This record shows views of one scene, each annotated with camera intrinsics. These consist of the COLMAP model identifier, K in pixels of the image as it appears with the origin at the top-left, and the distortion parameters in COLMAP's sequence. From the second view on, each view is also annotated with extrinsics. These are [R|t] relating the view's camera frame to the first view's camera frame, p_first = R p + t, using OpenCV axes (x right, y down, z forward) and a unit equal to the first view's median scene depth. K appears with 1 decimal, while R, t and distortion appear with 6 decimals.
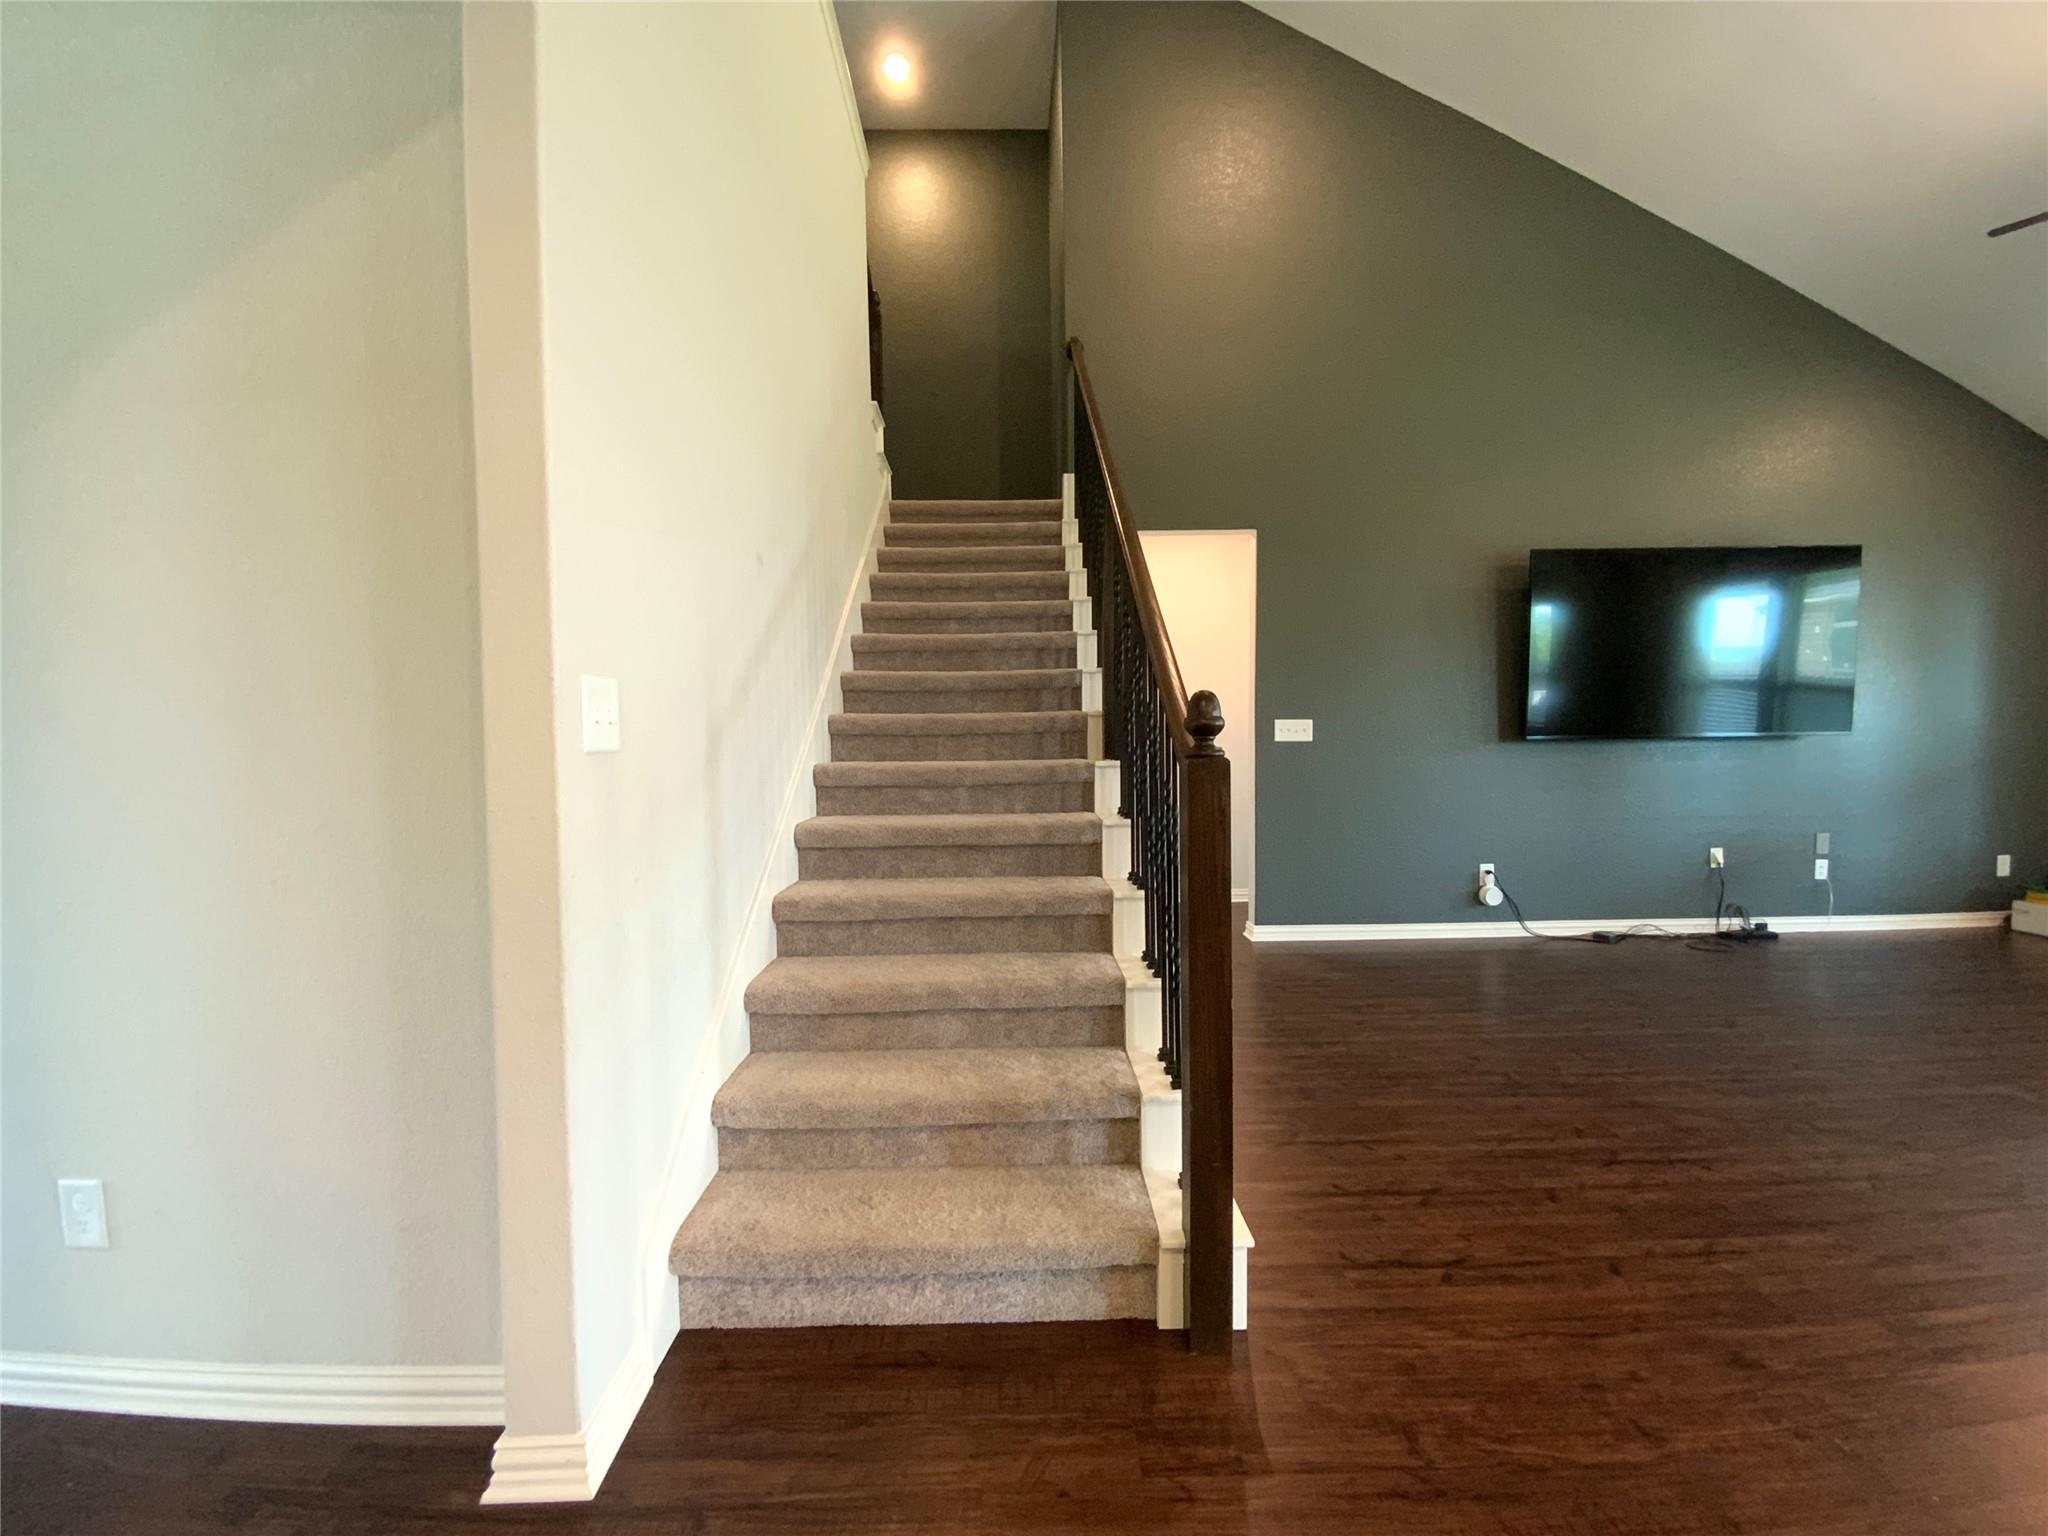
lens RADIAL K [[830.0, 0, 1016.2], [0, 830.0, 746.5], [0, 0, 1]] dist [0.008444, -0.008766]
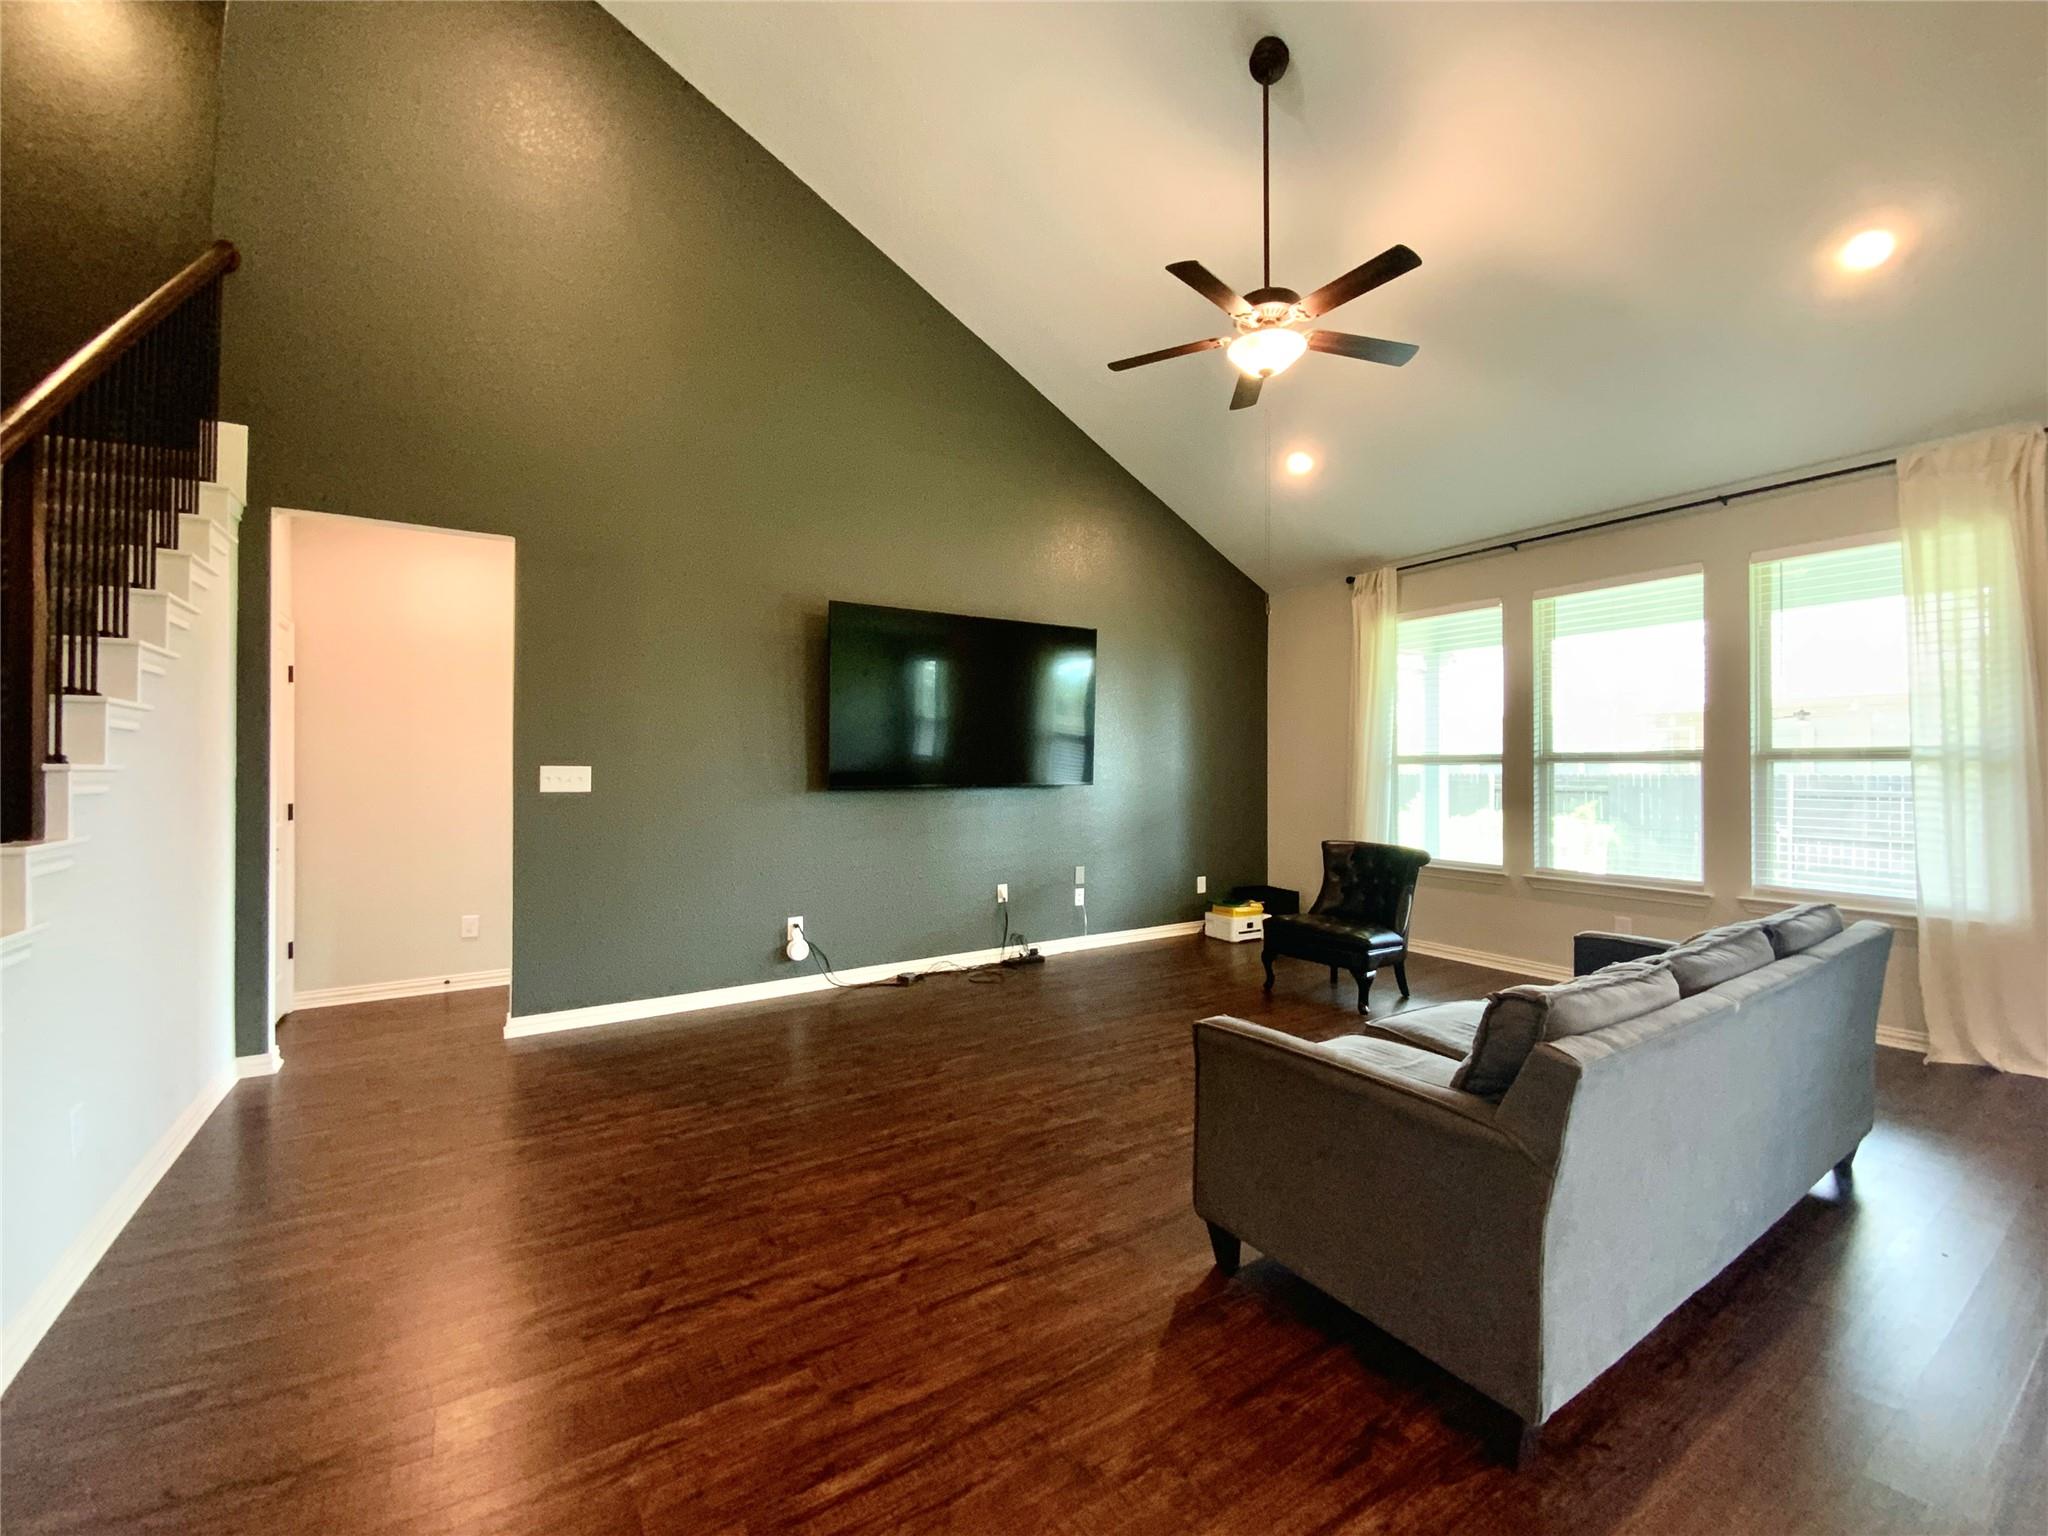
lens RADIAL K [[830.0, 0, 1009.7], [0, 830.0, 756.7], [0, 0, 1]] dist [0.008444, -0.008766]
pose [[0.848782, 0.021350, 0.528312, 0.259078], [-0.008584, 0.999609, -0.026604, -0.023247], [-0.528673, 0.018046, 0.848634, 0.037240]]
